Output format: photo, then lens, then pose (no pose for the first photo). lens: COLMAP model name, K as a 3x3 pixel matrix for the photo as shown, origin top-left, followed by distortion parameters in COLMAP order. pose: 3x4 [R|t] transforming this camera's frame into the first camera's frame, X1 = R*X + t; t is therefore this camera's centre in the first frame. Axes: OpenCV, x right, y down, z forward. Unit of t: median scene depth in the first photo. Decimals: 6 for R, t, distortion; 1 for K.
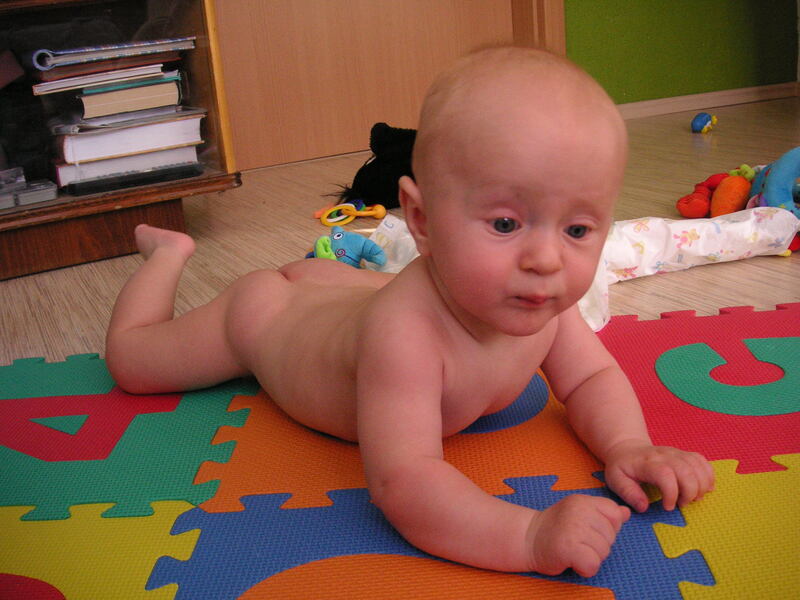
lens RADIAL K [[876.5, 0, 415.0], [0, 876.5, 302.7], [0, 0, 1]] dist [-0.150098, -0.035598]
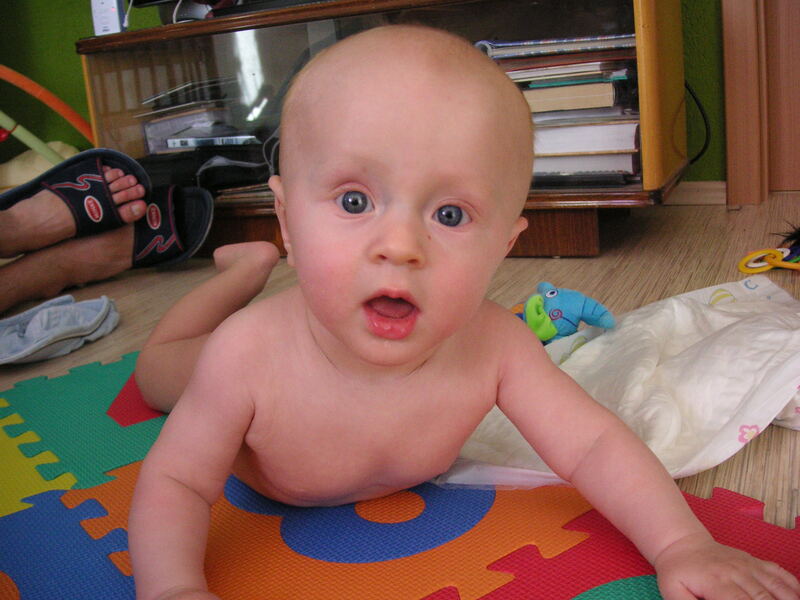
lens RADIAL K [[876.5, 0, 415.0], [0, 876.5, 302.7], [0, 0, 1]] dist [-0.150098, -0.035598]
pose [[0.615910, 0.223109, -0.755564, 0.352413], [-0.210789, 0.970764, 0.114827, -0.094677], [0.759093, 0.088541, 0.644933, 0.282404]]
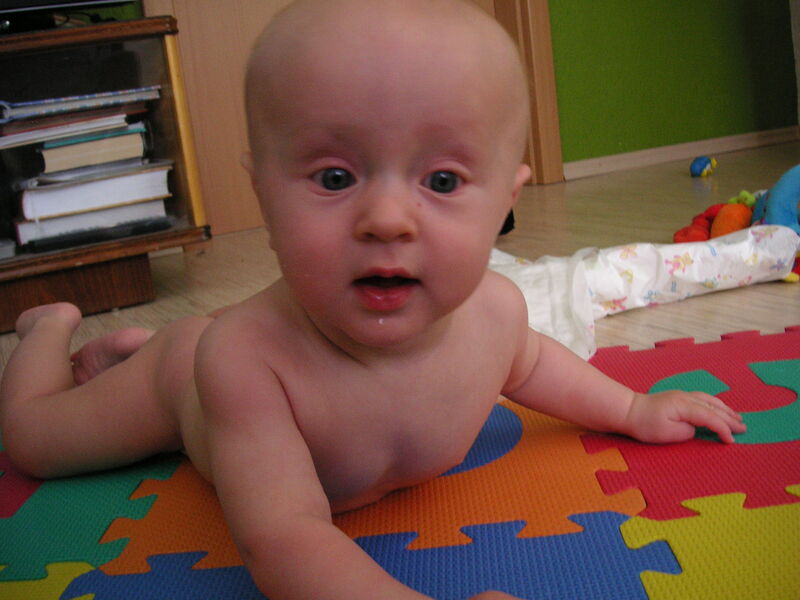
lens RADIAL K [[876.5, 0, 415.0], [0, 876.5, 302.7], [0, 0, 1]] dist [-0.150098, -0.035598]
pose [[0.999235, -0.036328, -0.014506, 0.035727], [0.034887, 0.995368, -0.089585, 0.028731], [0.017693, 0.089011, 0.995874, 0.073473]]
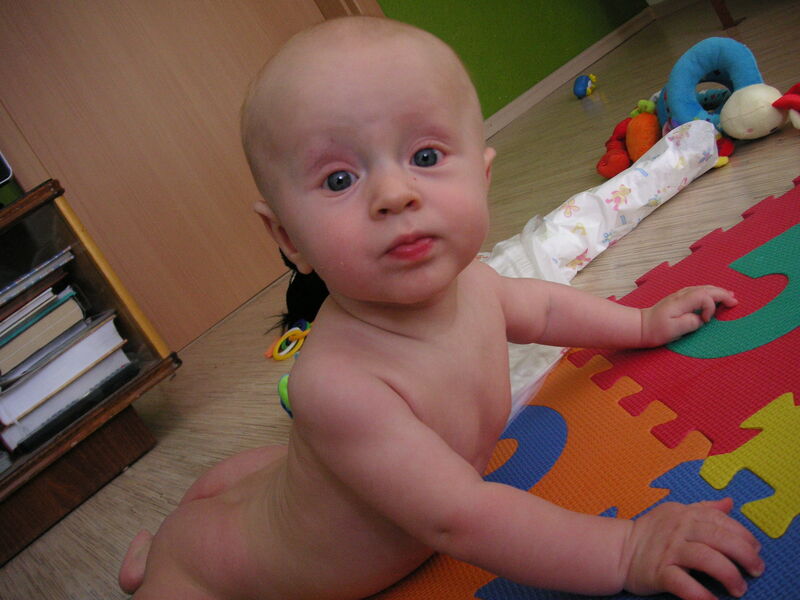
lens RADIAL K [[876.5, 0, 415.0], [0, 876.5, 302.7], [0, 0, 1]] dist [-0.150098, -0.035598]
pose [[0.887661, -0.458926, 0.038012, 0.021593], [0.460487, 0.884055, -0.079993, -0.001290], [0.003106, 0.088510, 0.996070, 0.058439]]
